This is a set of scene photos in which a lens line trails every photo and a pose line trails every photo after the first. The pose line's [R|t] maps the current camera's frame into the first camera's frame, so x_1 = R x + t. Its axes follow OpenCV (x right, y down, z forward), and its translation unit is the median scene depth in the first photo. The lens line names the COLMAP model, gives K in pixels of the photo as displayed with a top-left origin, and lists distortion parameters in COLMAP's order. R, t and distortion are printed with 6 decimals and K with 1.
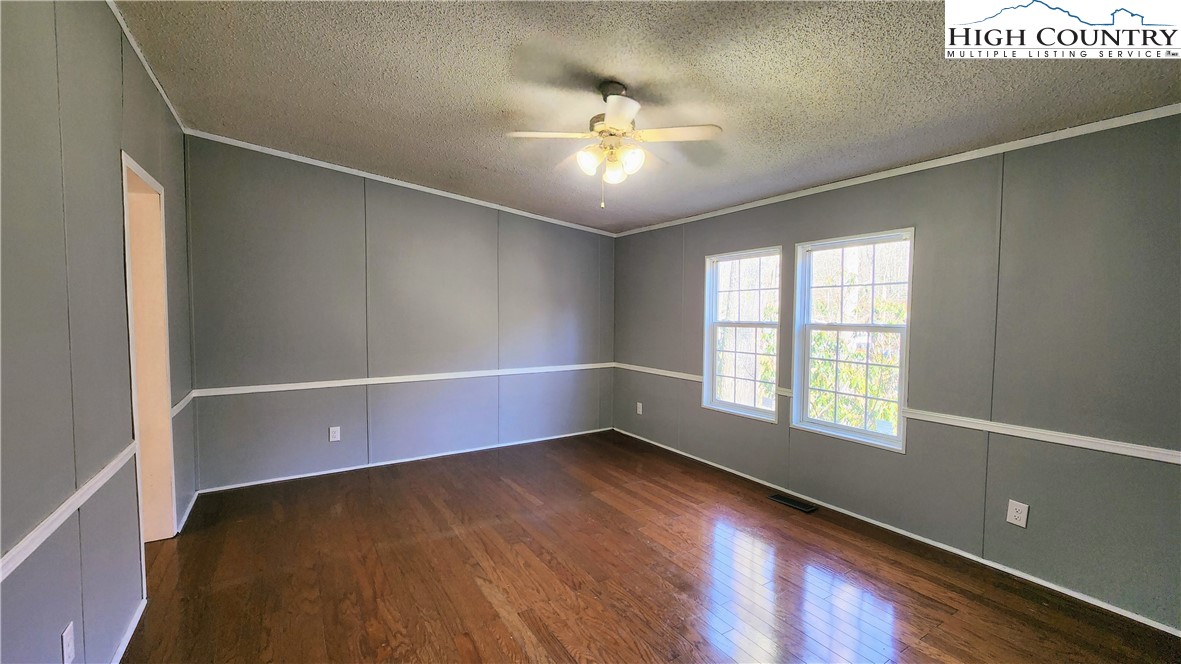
lens RADIAL K [[473.2, 0, 594.3], [0, 473.2, 358.5], [0, 0, 1]] dist [0.027870, 0.000000]
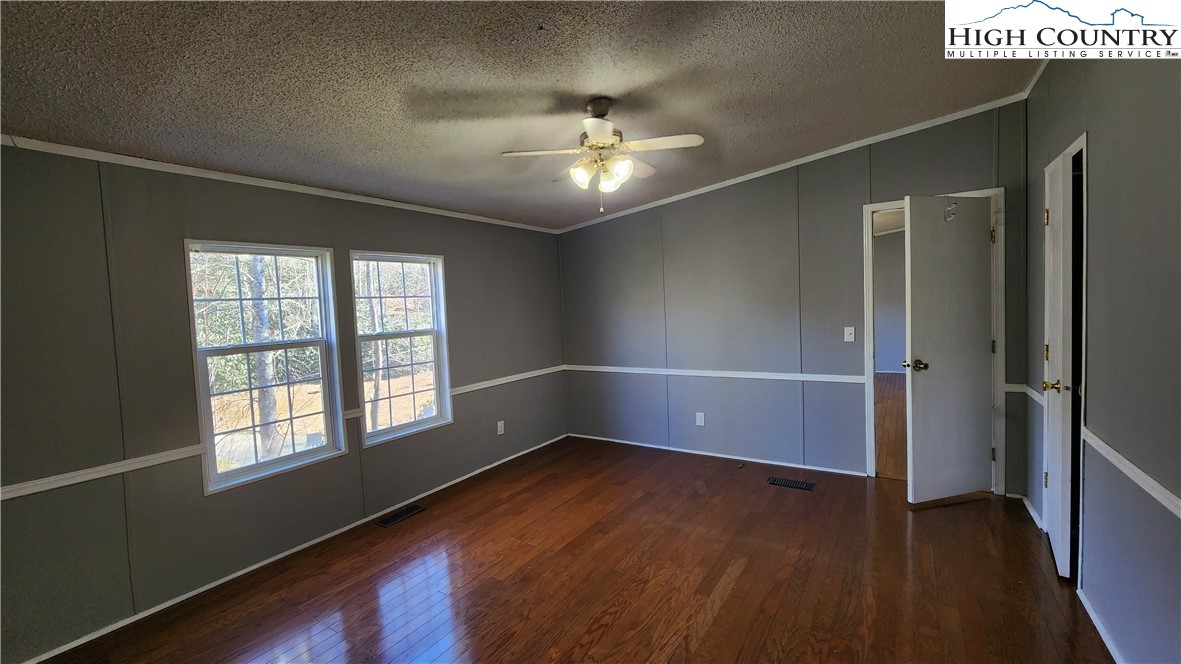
lens RADIAL K [[472.3, 0, 590.5], [0, 472.3, 332.0], [0, 0, 1]] dist [-0.000503, -0.000051]
pose [[-0.400056, -0.023376, 0.916192, -0.730934], [0.146652, 0.985161, 0.089171, -0.115809], [-0.904681, 0.170035, -0.390692, 1.144346]]
